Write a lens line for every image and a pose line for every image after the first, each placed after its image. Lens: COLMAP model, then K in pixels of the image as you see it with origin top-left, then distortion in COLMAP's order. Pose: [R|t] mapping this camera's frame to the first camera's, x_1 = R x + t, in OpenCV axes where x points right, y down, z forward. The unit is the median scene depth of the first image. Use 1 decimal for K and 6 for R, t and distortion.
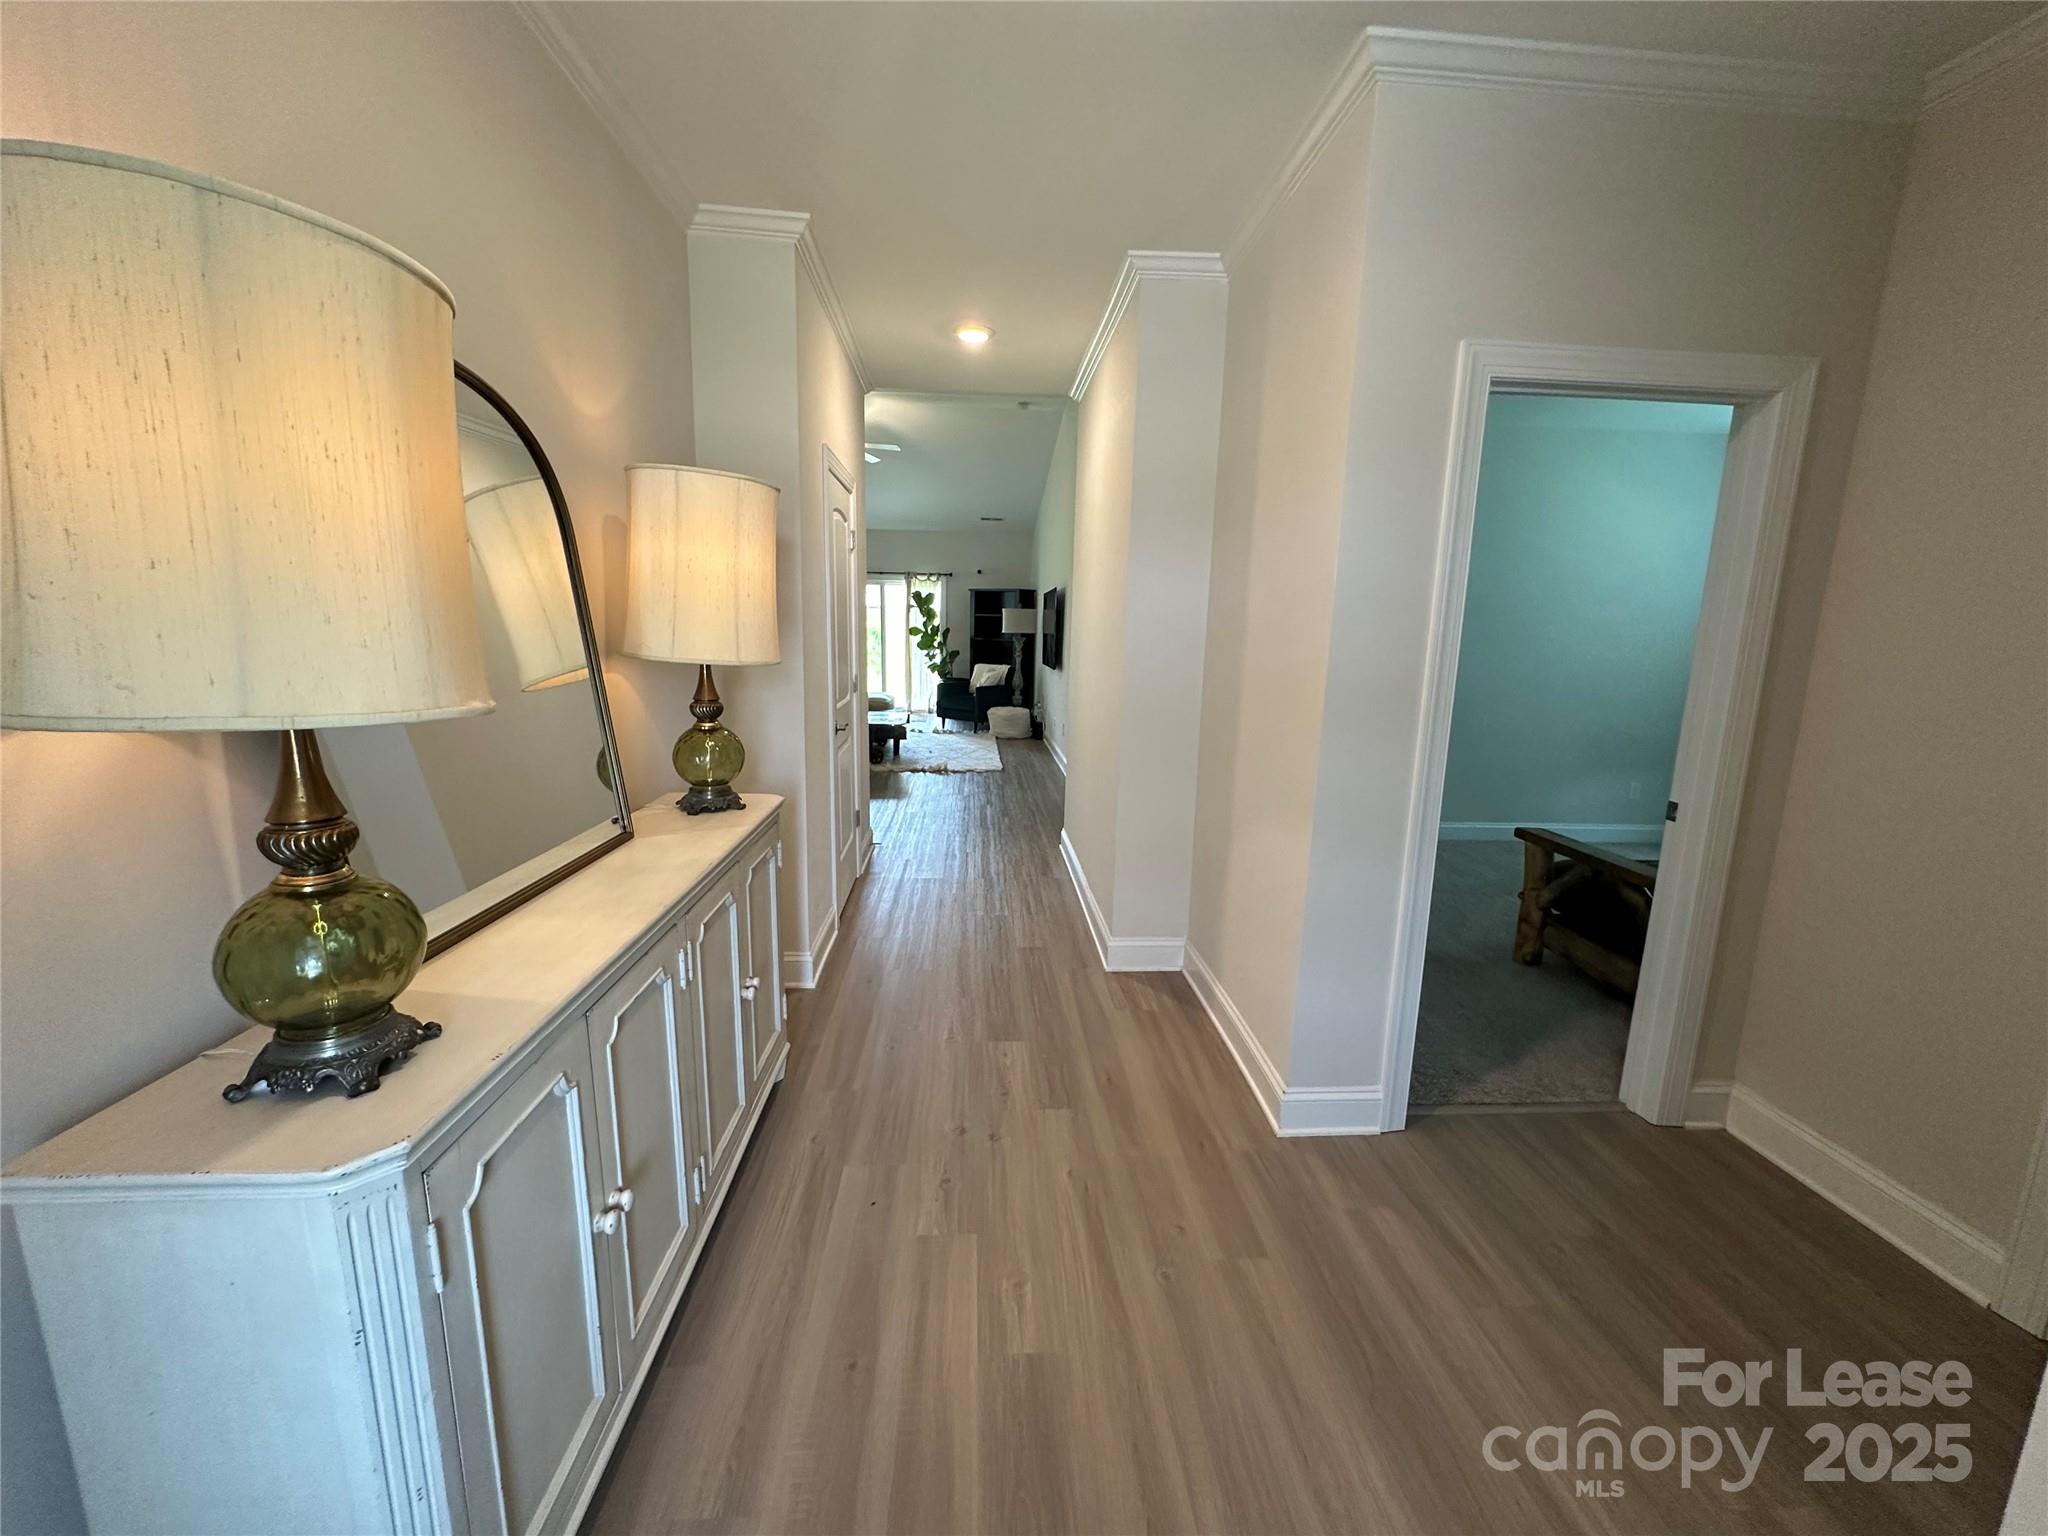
lens RADIAL K [[815.6, 0, 1028.9], [0, 815.6, 765.4], [0, 0, 1]] dist [-0.001685, -0.000413]
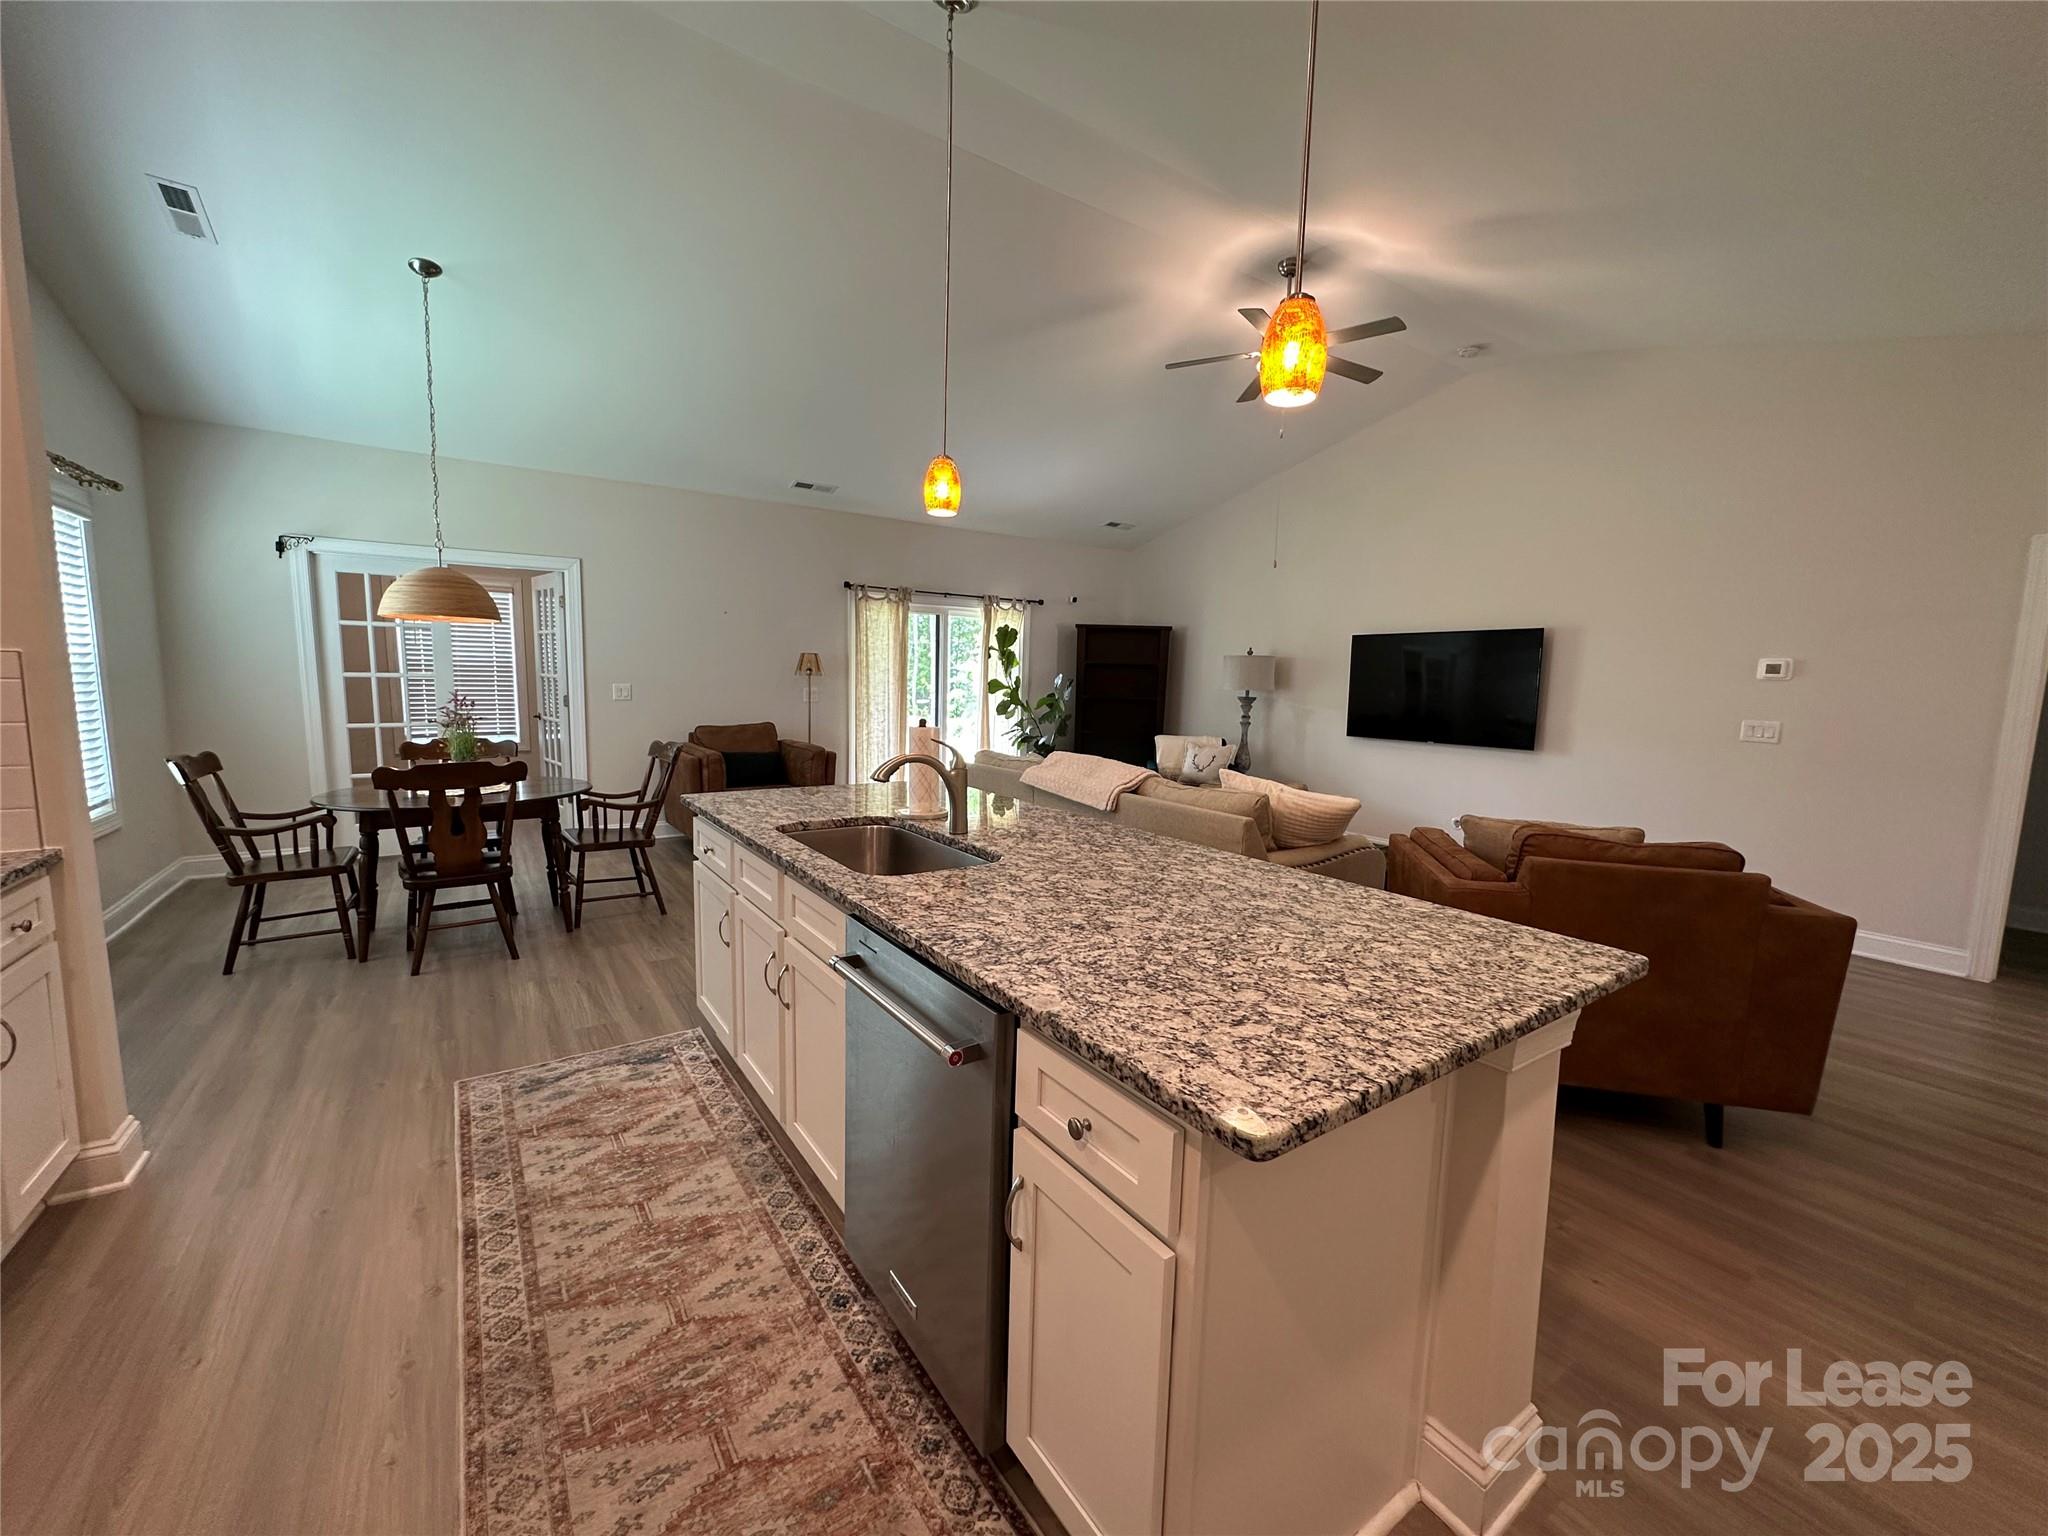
lens RADIAL K [[813.3, 0, 1024.0], [0, 813.3, 768.0], [0, 0, 1]] dist [-0.001605, -0.000146]
pose [[0.866062, -0.061070, 0.496193, -0.456026], [0.082846, 0.996320, -0.021977, -0.085669], [-0.493025, 0.060141, 0.867934, 0.440688]]
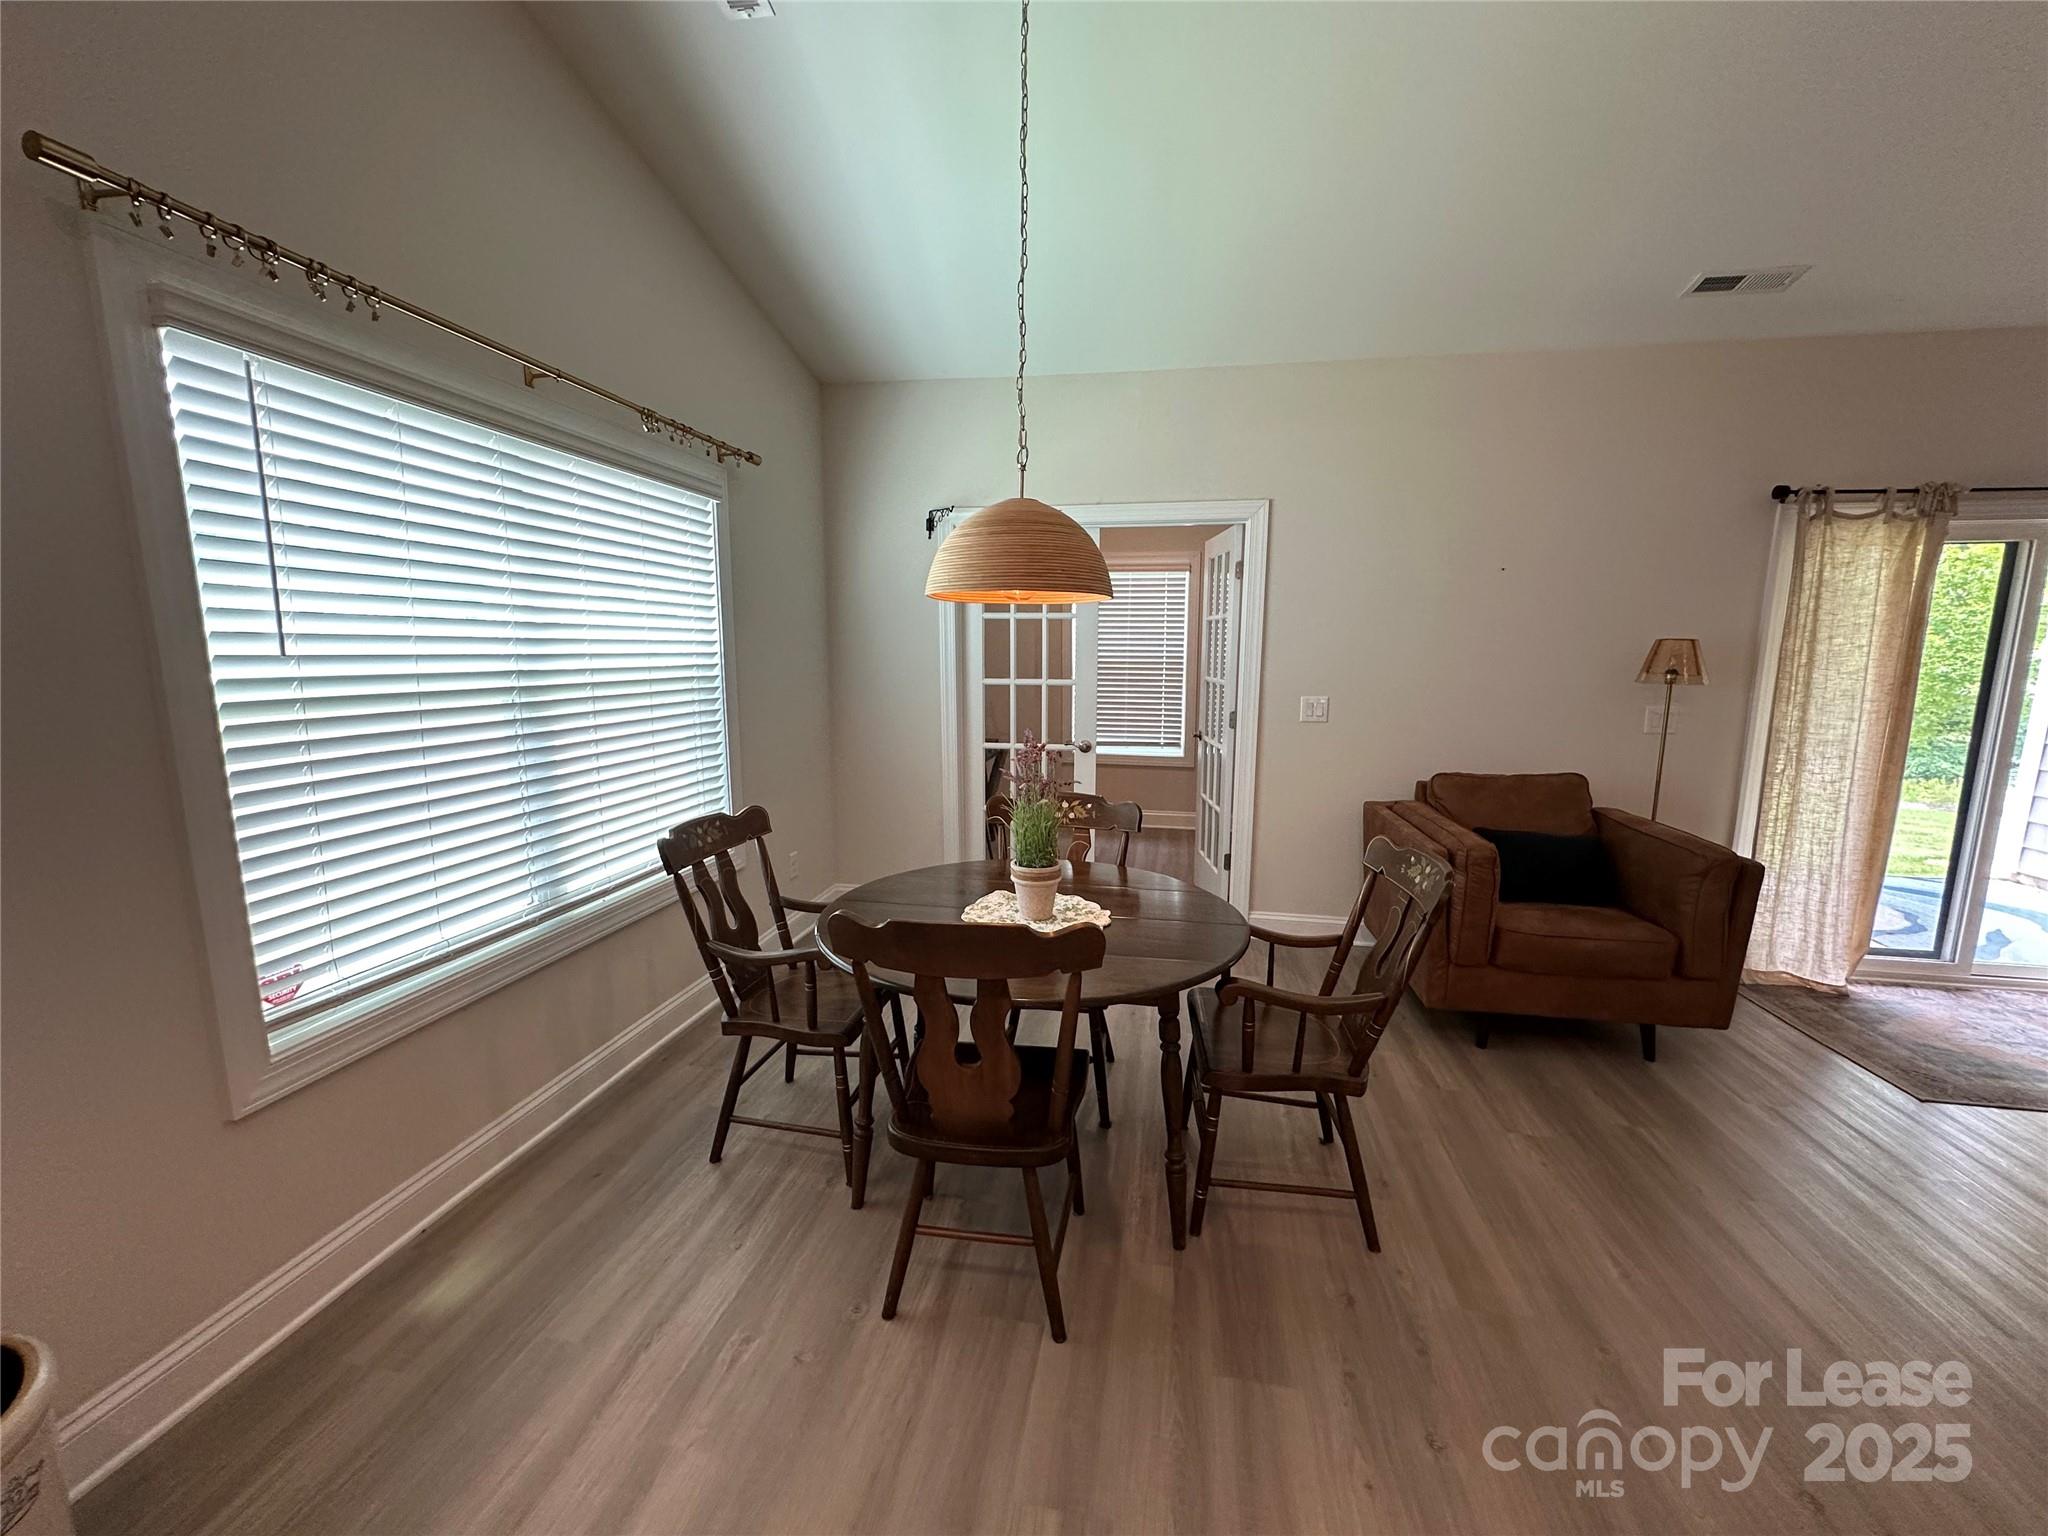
lens RADIAL K [[815.6, 0, 1028.9], [0, 815.6, 765.4], [0, 0, 1]] dist [-0.001685, -0.000413]
pose [[0.968278, 0.020717, -0.249014, -0.446348], [-0.027656, 0.999320, -0.024400, -0.133062], [0.248340, 0.030513, 0.968192, 0.671940]]
